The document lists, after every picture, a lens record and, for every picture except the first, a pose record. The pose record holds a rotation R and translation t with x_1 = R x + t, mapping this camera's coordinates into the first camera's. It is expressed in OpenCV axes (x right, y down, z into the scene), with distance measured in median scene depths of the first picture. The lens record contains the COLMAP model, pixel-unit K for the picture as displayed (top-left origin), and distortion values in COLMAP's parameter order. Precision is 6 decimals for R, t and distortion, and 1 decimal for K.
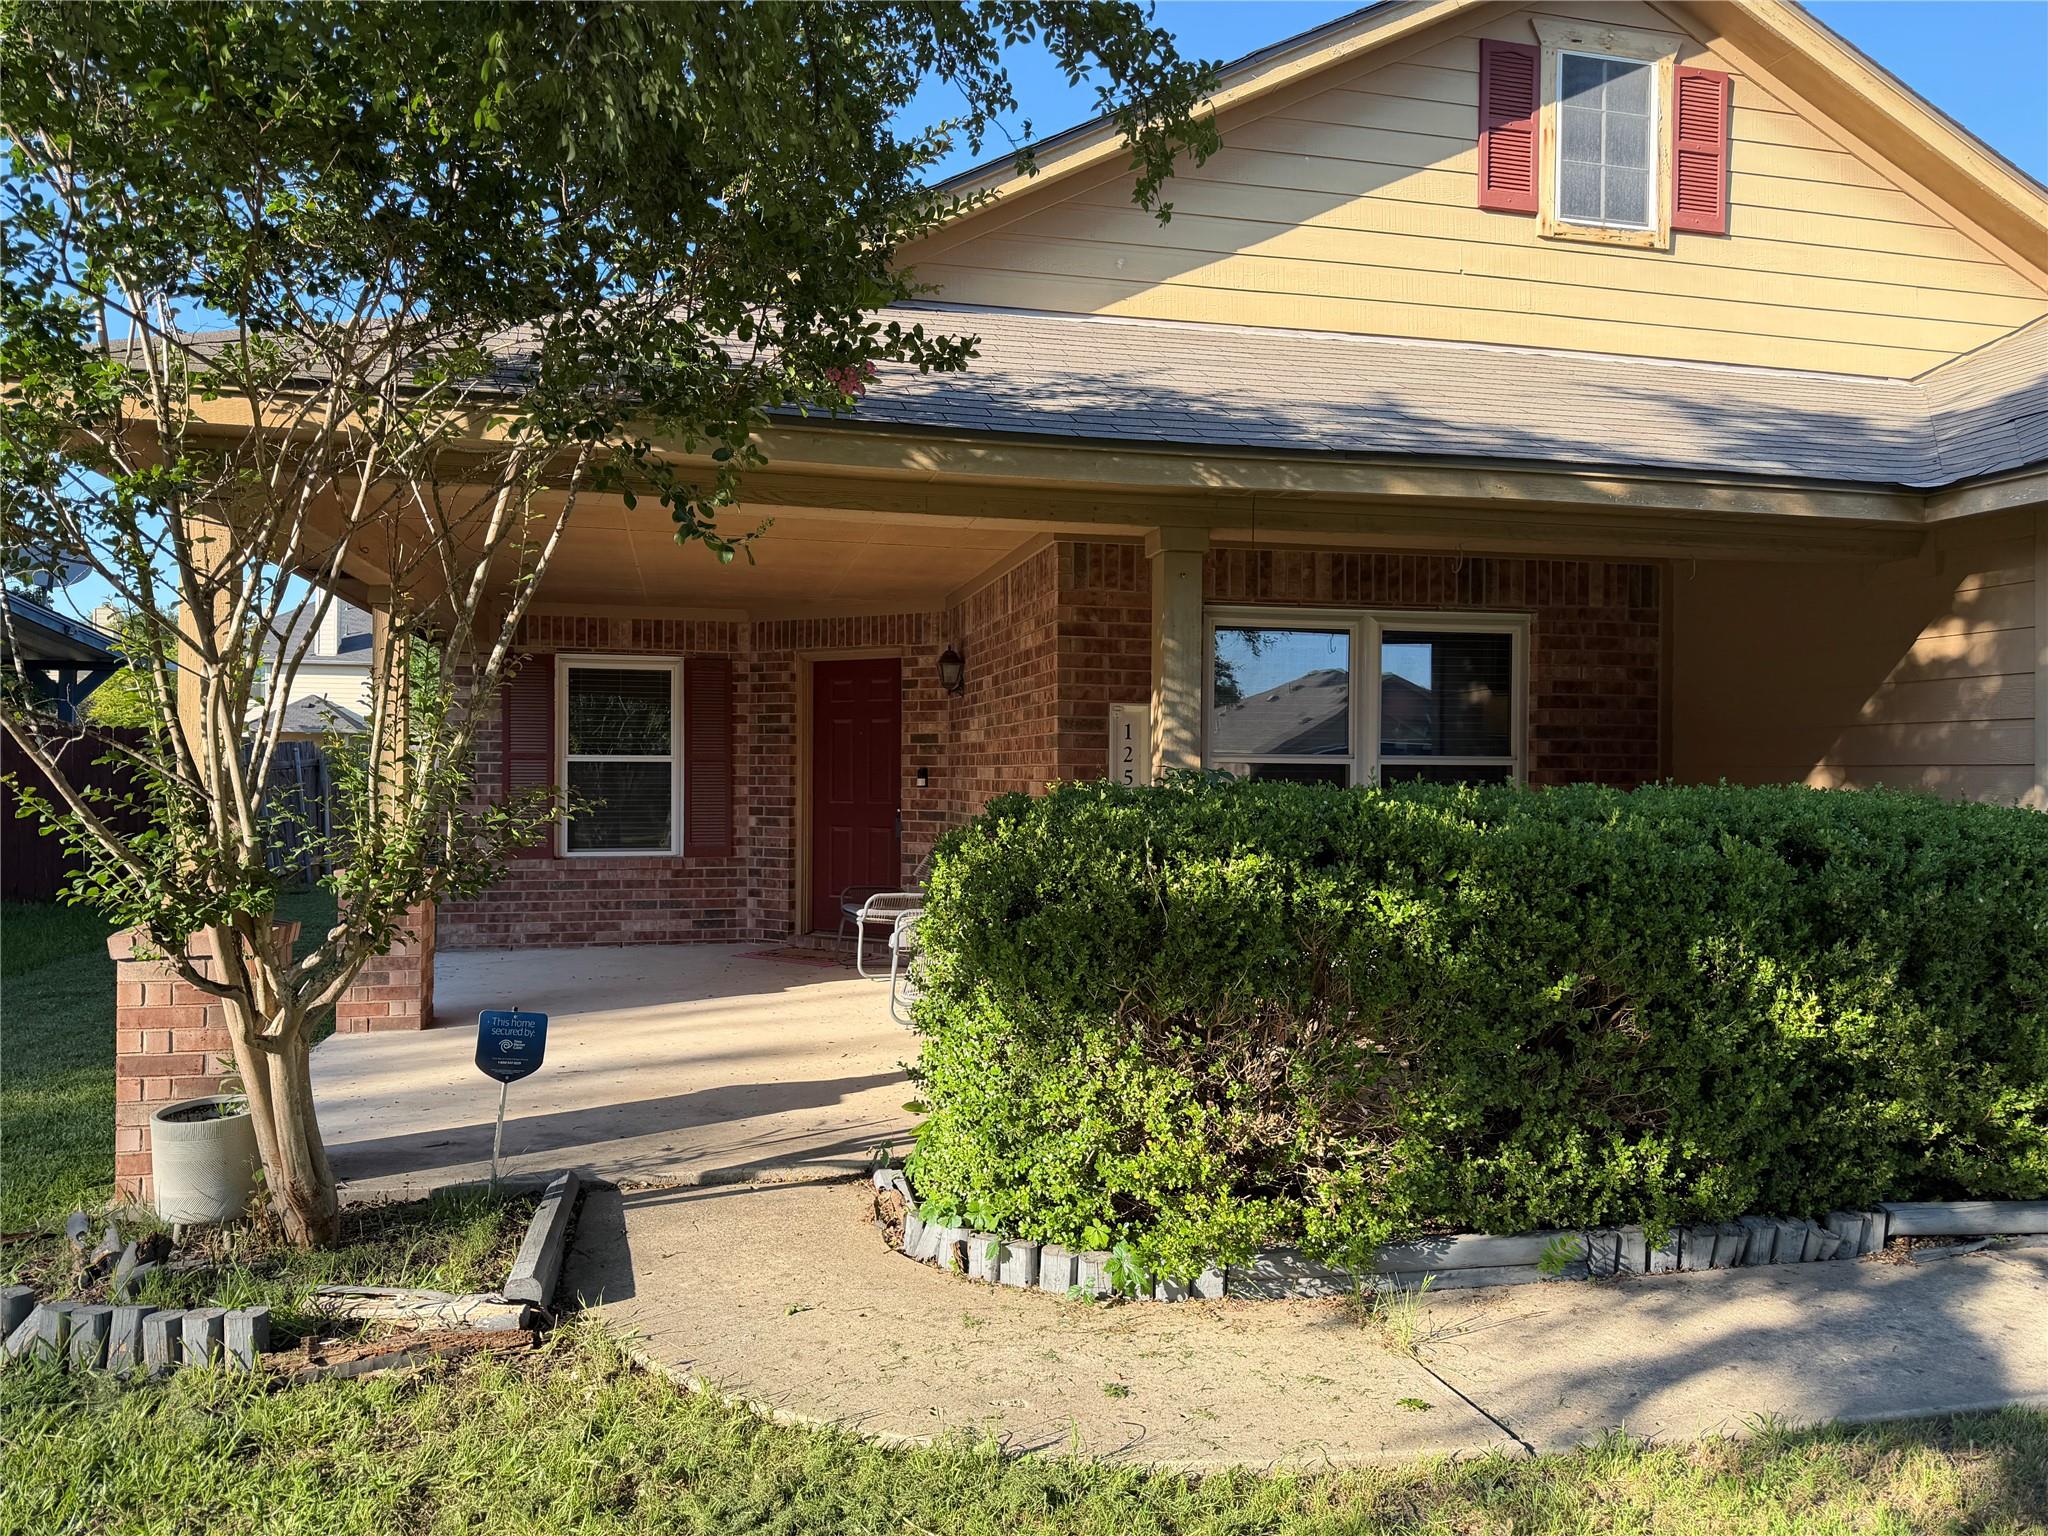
lens RADIAL K [[1422.4, 0, 984.4], [0, 1422.4, 781.9], [0, 0, 1]] dist [0.061714, -0.125103]
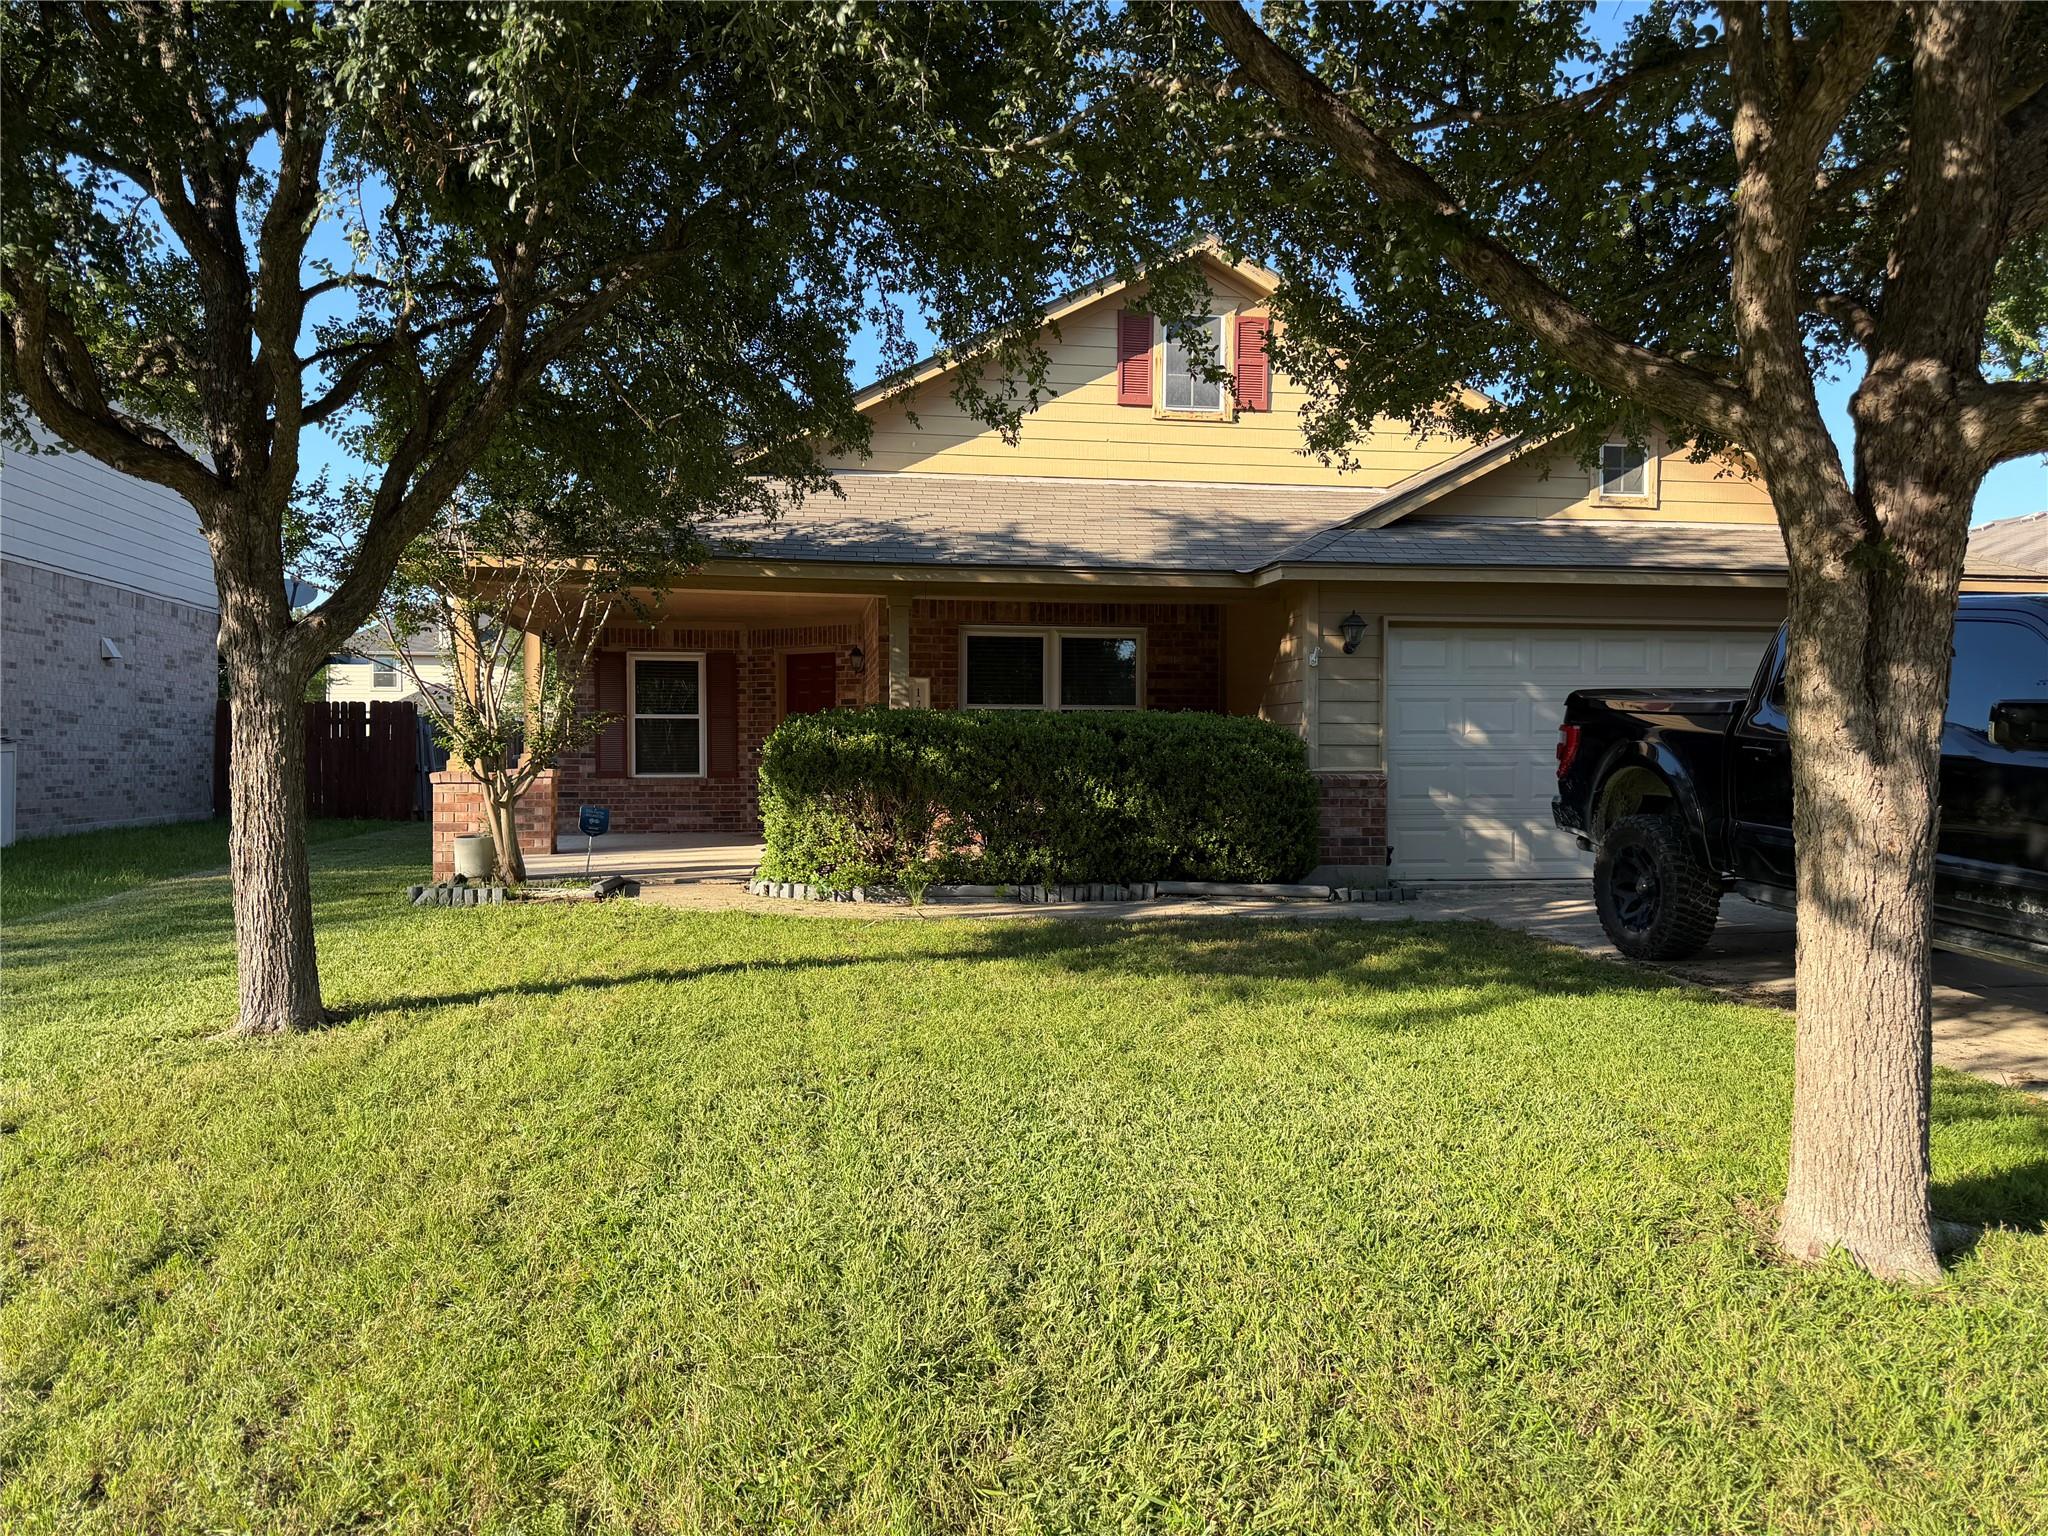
lens RADIAL K [[1410.1, 0, 1019.2], [0, 1410.1, 781.0], [0, 0, 1]] dist [0.069316, -0.099969]
pose [[0.999098, -0.006385, -0.041976, 0.506820], [0.006872, 0.999911, 0.011466, 0.100080], [0.041900, -0.011744, 0.999053, -1.411100]]
